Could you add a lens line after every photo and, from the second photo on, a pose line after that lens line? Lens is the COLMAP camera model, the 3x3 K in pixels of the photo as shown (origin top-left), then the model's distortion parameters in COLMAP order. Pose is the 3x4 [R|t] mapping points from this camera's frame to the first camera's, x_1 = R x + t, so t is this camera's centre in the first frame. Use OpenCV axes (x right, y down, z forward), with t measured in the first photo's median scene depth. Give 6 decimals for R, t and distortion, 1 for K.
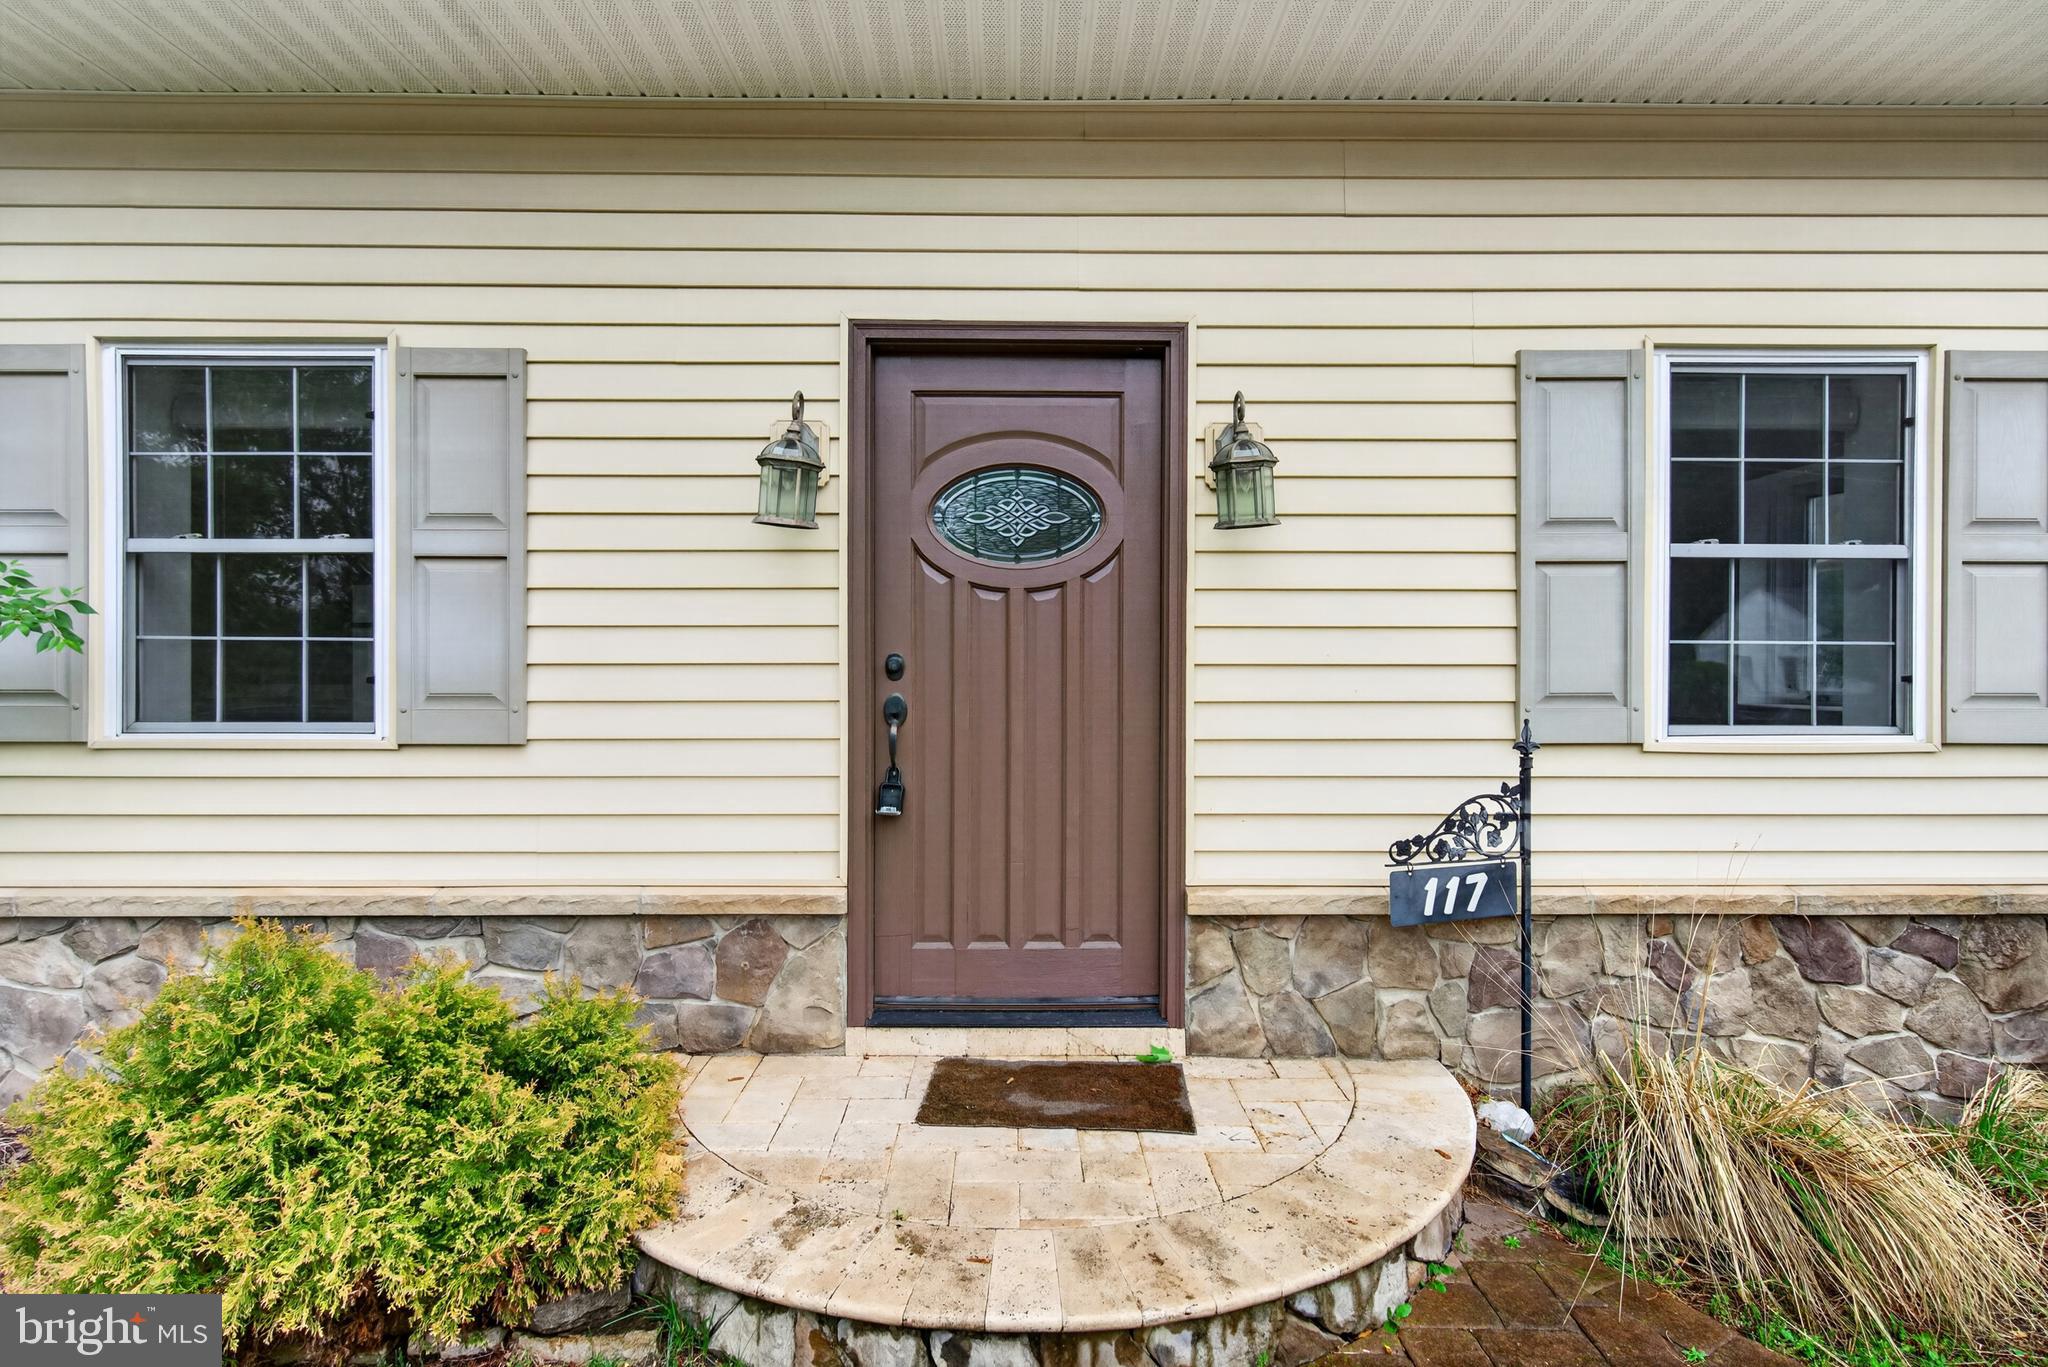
lens RADIAL K [[1414.1, 0, 1046.1], [0, 1414.1, 715.8], [0, 0, 1]] dist [0.016514, -0.002978]
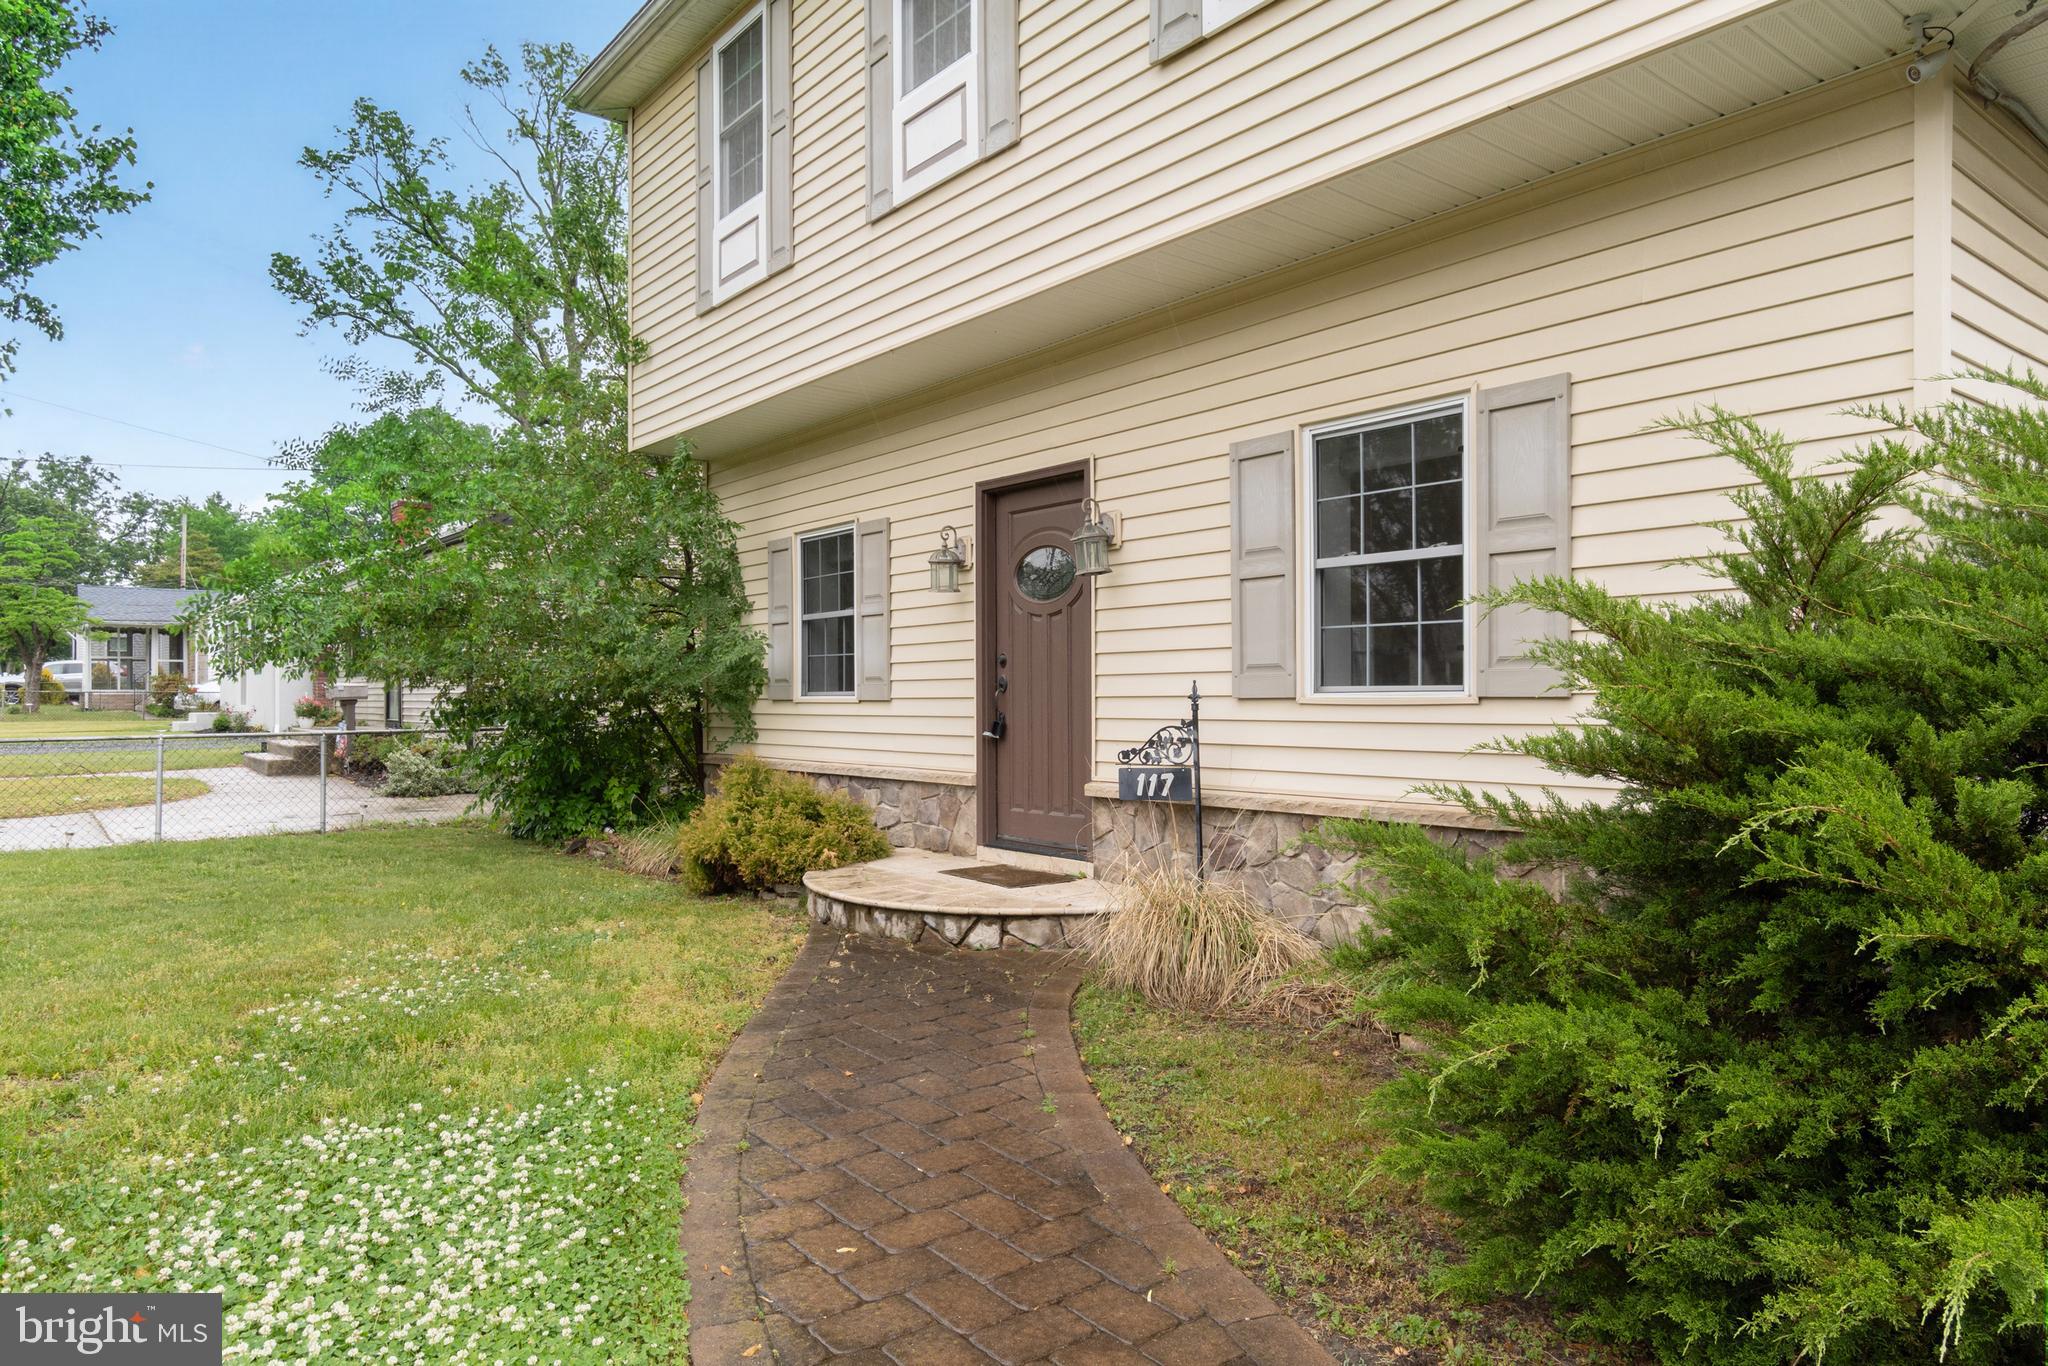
lens RADIAL K [[1247.3, 0, 1102.8], [0, 1247.3, 684.6], [0, 0, 1]] dist [0.006328, 0.000969]
pose [[0.654721, -0.012861, -0.755761, 1.262362], [0.018177, 0.999834, -0.001267, 0.003865], [0.755652, -0.012907, 0.654846, 0.001032]]
